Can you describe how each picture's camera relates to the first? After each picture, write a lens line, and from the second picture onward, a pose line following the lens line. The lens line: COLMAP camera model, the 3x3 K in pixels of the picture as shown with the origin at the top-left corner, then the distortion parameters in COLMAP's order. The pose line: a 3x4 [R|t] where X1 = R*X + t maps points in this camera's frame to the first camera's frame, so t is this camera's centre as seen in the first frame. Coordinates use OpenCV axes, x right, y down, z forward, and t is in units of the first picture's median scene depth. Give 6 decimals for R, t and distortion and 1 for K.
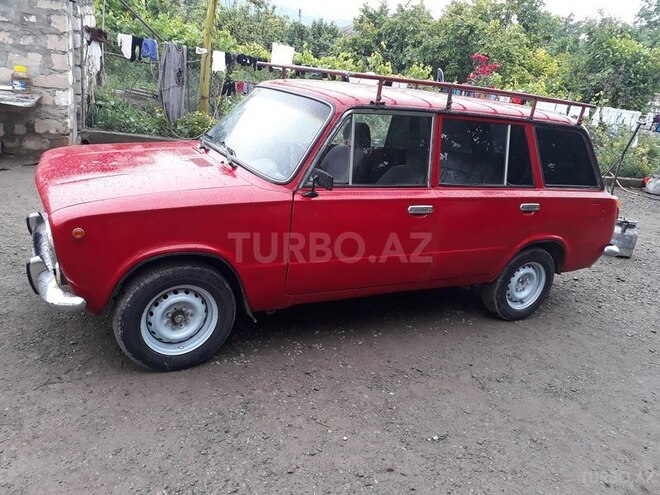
lens RADIAL K [[516.9, 0, 330.0], [0, 516.9, 247.5], [0, 0, 1]] dist [0.026179, -0.001122]
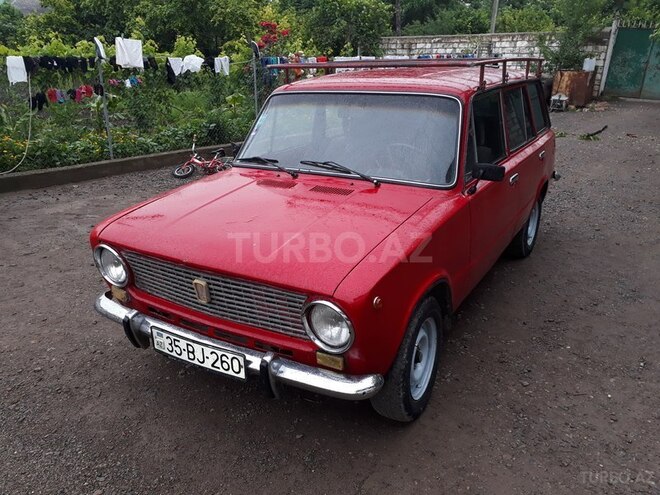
lens RADIAL K [[524.2, 0, 330.0], [0, 524.2, 247.5], [0, 0, 1]] dist [0.012611, 0.004530]
pose [[0.852210, -0.303692, 0.426039, -0.483729], [0.279438, 0.952624, 0.120094, -0.130647], [-0.442326, 0.016706, 0.896699, 0.145962]]
